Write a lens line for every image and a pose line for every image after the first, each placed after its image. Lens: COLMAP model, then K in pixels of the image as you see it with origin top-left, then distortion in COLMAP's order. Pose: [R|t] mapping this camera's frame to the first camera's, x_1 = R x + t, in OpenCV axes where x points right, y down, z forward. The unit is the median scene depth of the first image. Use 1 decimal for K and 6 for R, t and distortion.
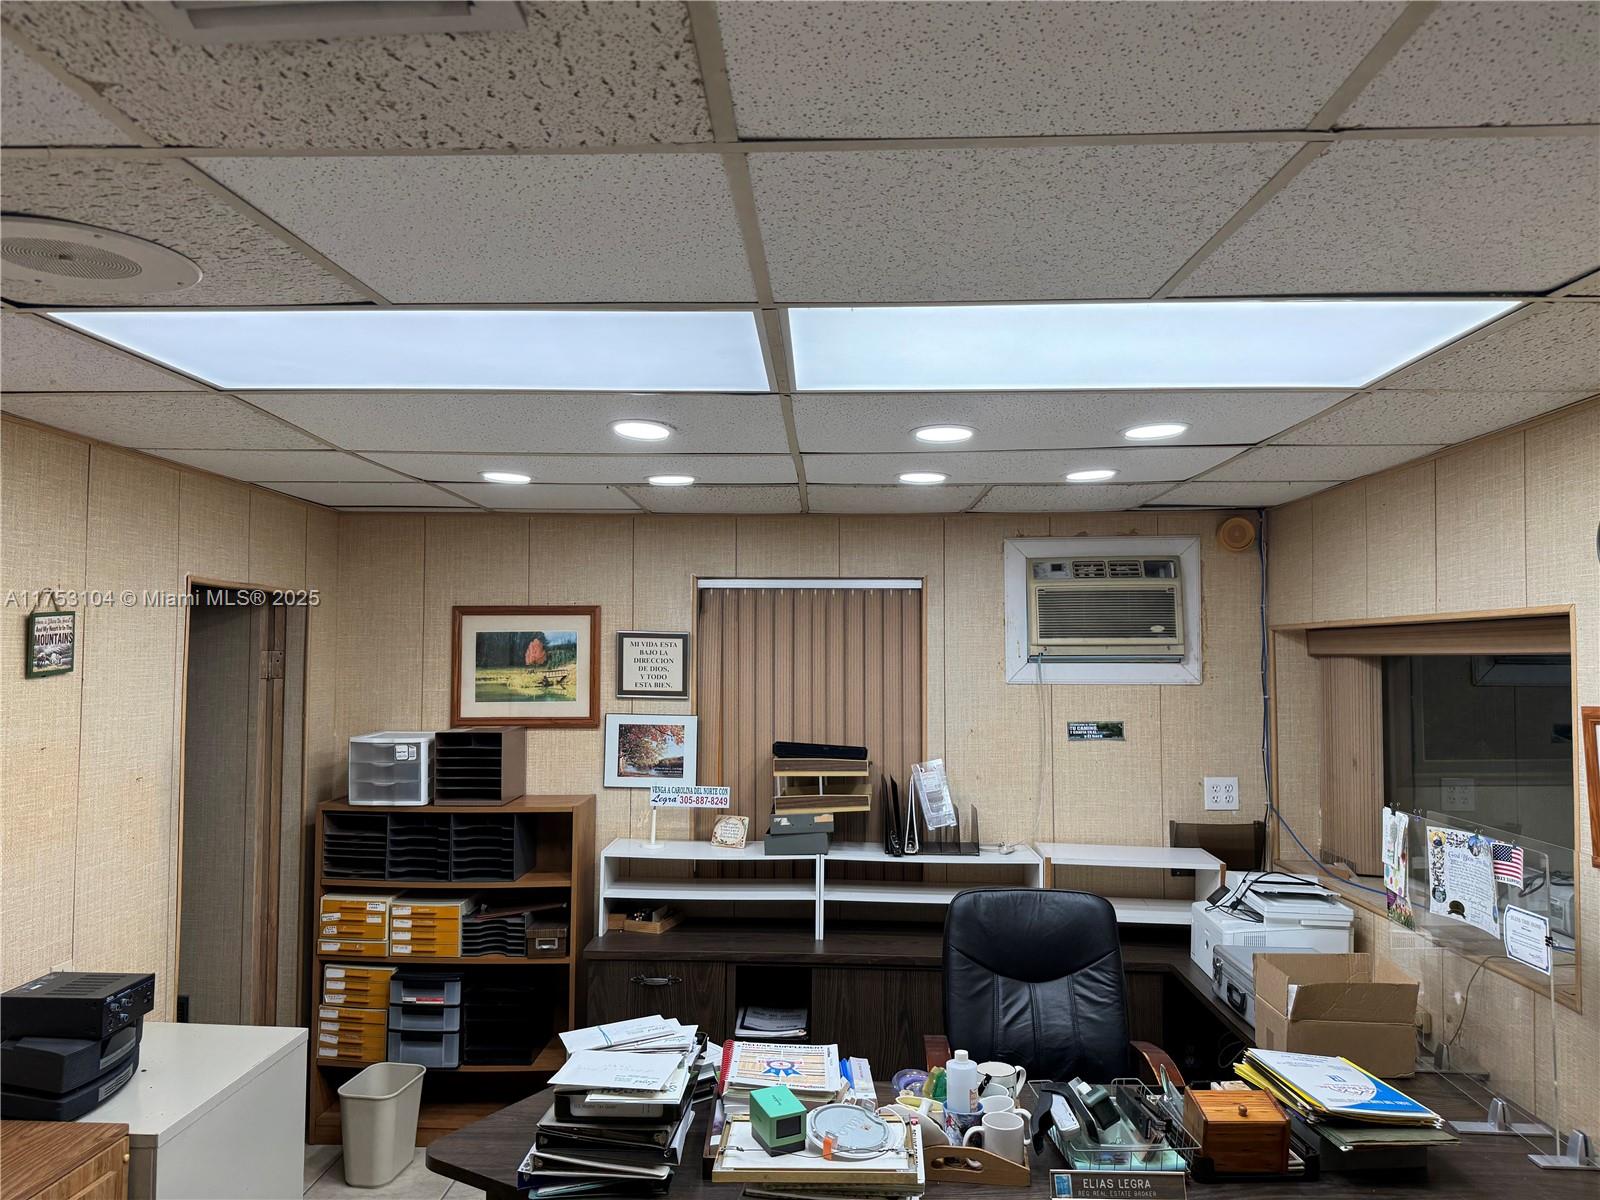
lens RADIAL K [[1119.4, 0, 795.8], [0, 1119.4, 606.7], [0, 0, 1]] dist [0.061729, -0.080729]
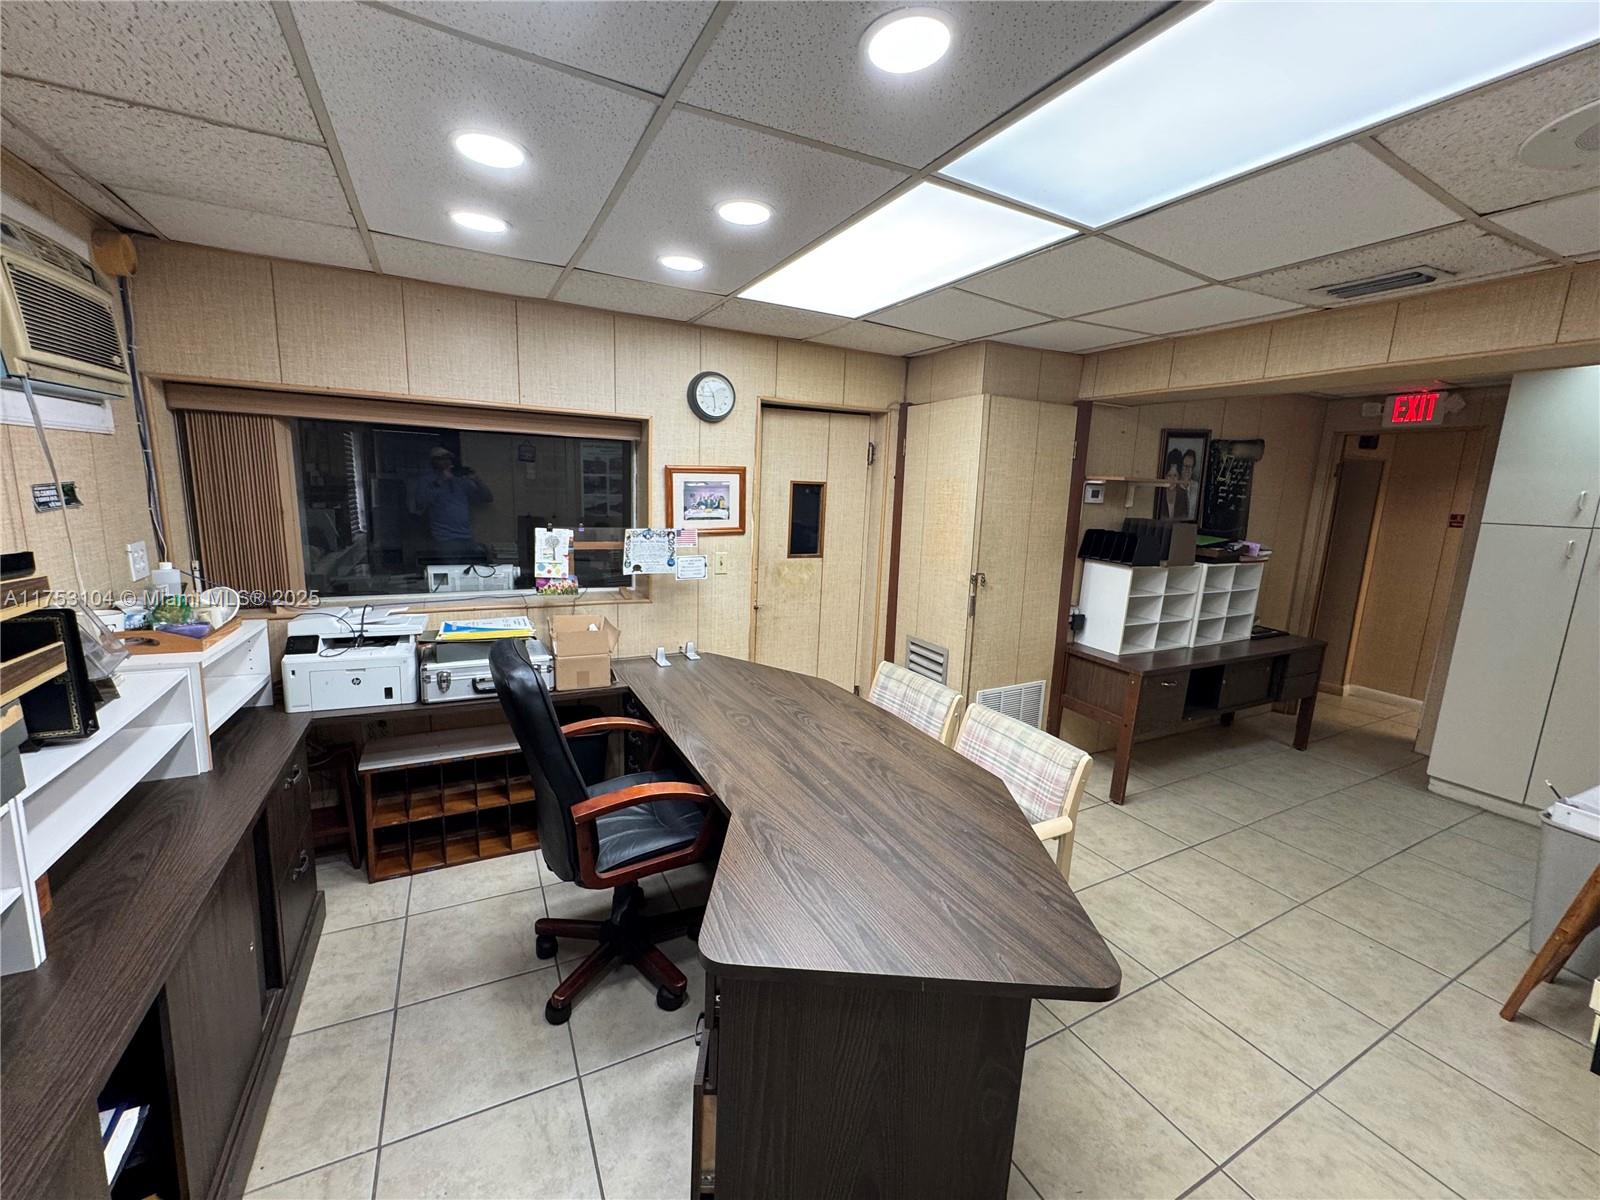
lens RADIAL K [[638.4, 0, 800.0], [0, 638.4, 600.0], [0, 0, 1]] dist [-0.003241, 0.000528]
pose [[-0.499463, -0.177387, 0.847980, -0.332281], [-0.080440, 0.984080, 0.158478, 0.078480], [-0.862593, 0.010942, -0.505781, 0.852479]]
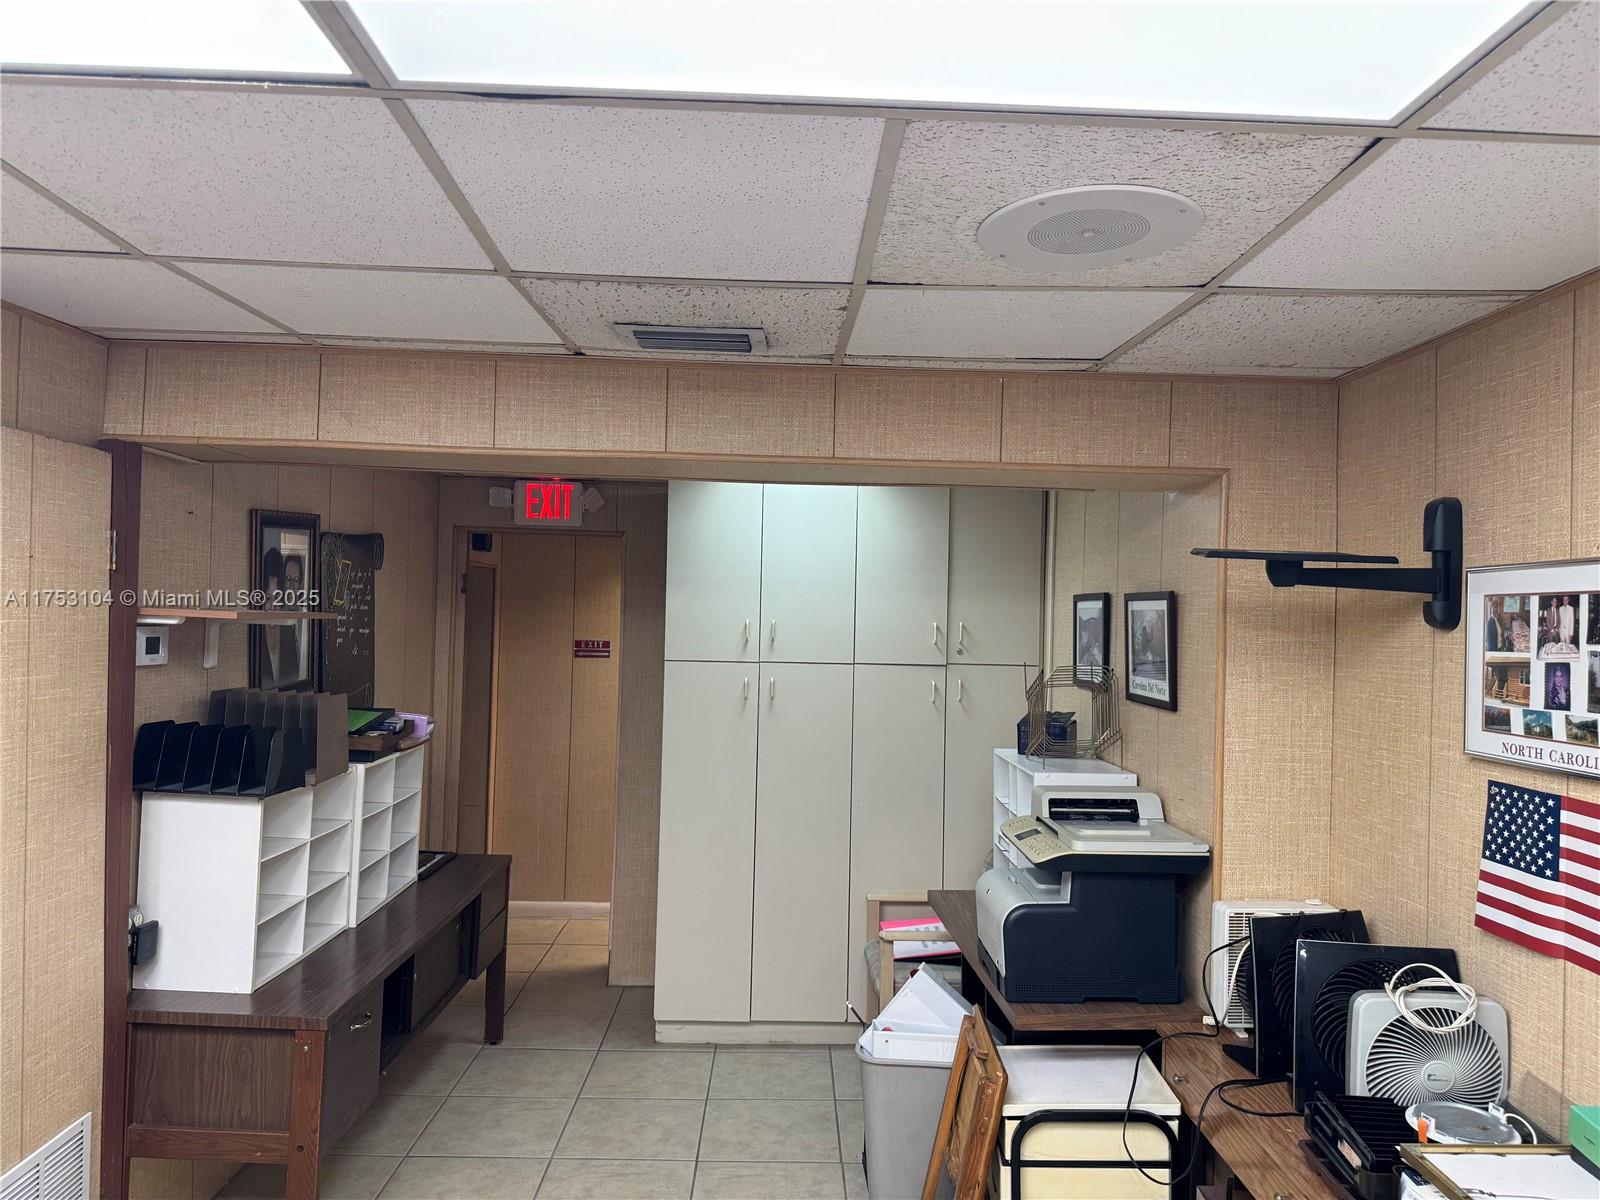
lens RADIAL K [[1124.5, 0, 788.9], [0, 1124.5, 603.5], [0, 0, 1]] dist [0.057682, -0.071808]
pose [[-0.997978, -0.030171, -0.055951, -0.114376], [-0.026734, 0.997769, -0.061176, 0.047726], [0.057672, -0.059557, -0.996558, 0.778292]]
